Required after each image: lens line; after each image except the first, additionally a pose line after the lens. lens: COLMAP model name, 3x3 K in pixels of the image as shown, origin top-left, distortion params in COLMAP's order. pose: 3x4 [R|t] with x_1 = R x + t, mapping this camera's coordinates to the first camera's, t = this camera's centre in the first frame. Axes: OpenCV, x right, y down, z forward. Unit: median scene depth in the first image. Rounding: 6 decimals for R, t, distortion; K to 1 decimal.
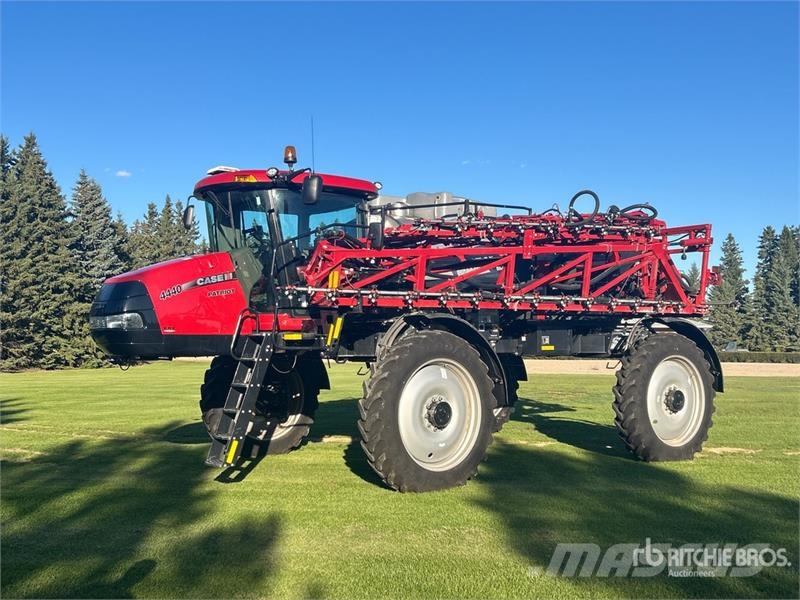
lens RADIAL K [[988.4, 0, 400.0], [0, 988.4, 300.0], [0, 0, 1]] dist [0.086088, -0.030915]
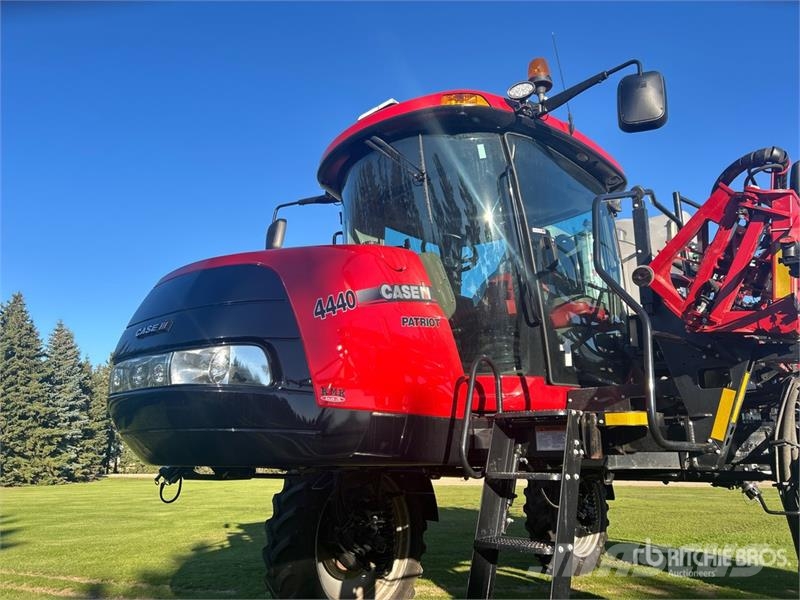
lens RADIAL K [[592.7, 0, 400.0], [0, 592.7, 300.0], [0, 0, 1]] dist [0.095112, -0.095353]
pose [[0.977189, 0.045380, 0.207465, -0.191196], [0.000496, 0.976412, -0.215913, 0.031981], [-0.212370, 0.211091, 0.954117, 0.573301]]
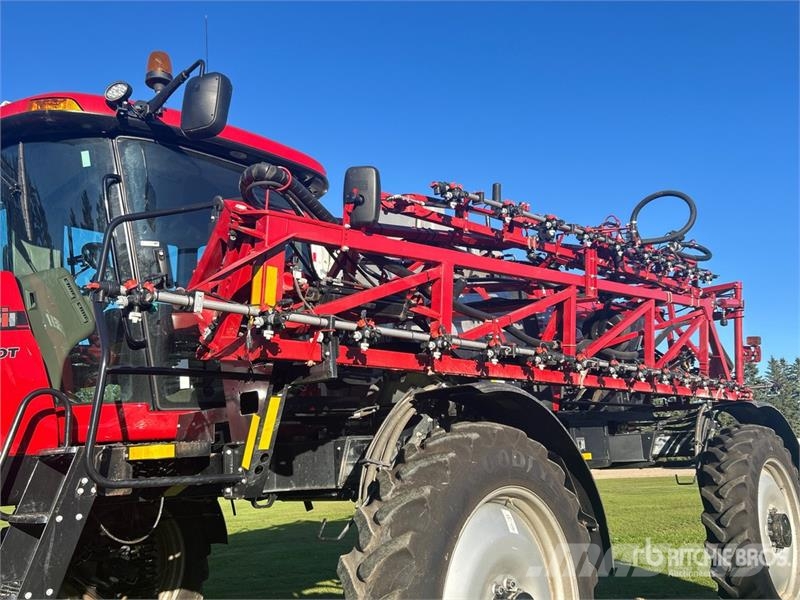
lens RADIAL K [[708.6, 0, 400.0], [0, 708.6, 300.0], [0, 0, 1]] dist [0.022632, -0.000611]
pose [[0.982549, -0.007432, 0.185854, -0.047335], [0.041069, 0.983209, -0.177801, 0.023883], [-0.181412, 0.182331, 0.966357, 0.518772]]
